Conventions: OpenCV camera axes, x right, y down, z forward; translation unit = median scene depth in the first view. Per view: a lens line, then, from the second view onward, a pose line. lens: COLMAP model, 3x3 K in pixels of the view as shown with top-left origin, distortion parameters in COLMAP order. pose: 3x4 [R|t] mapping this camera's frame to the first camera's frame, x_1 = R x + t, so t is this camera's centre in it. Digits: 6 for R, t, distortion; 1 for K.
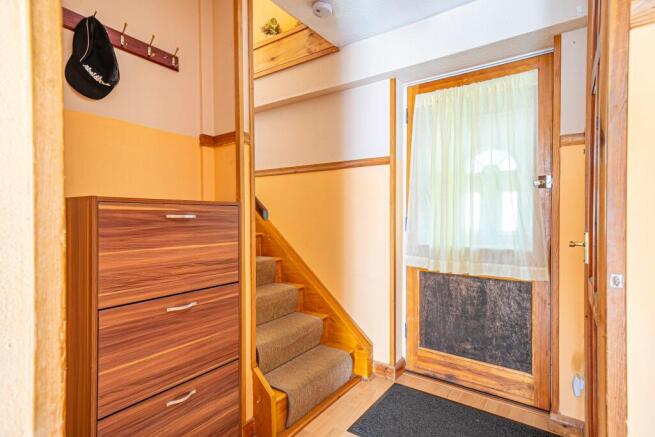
lens RADIAL K [[331.9, 0, 327.5], [0, 331.9, 218.5], [0, 0, 1]] dist [0.022273, -0.000197]
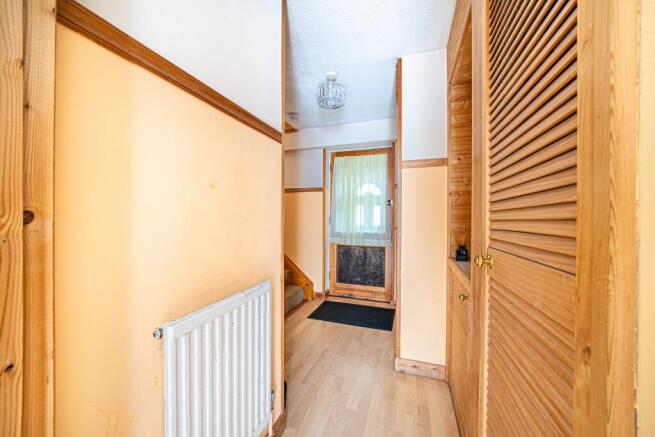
lens RADIAL K [[240.1, 0, 327.5], [0, 240.1, 218.5], [0, 0, 1]] dist [-0.001843, -0.000042]
pose [[0.958713, 0.005536, 0.284321, -0.196003], [-0.004097, 0.999976, -0.005657, 0.006597], [-0.284345, 0.004258, 0.958712, -0.389057]]
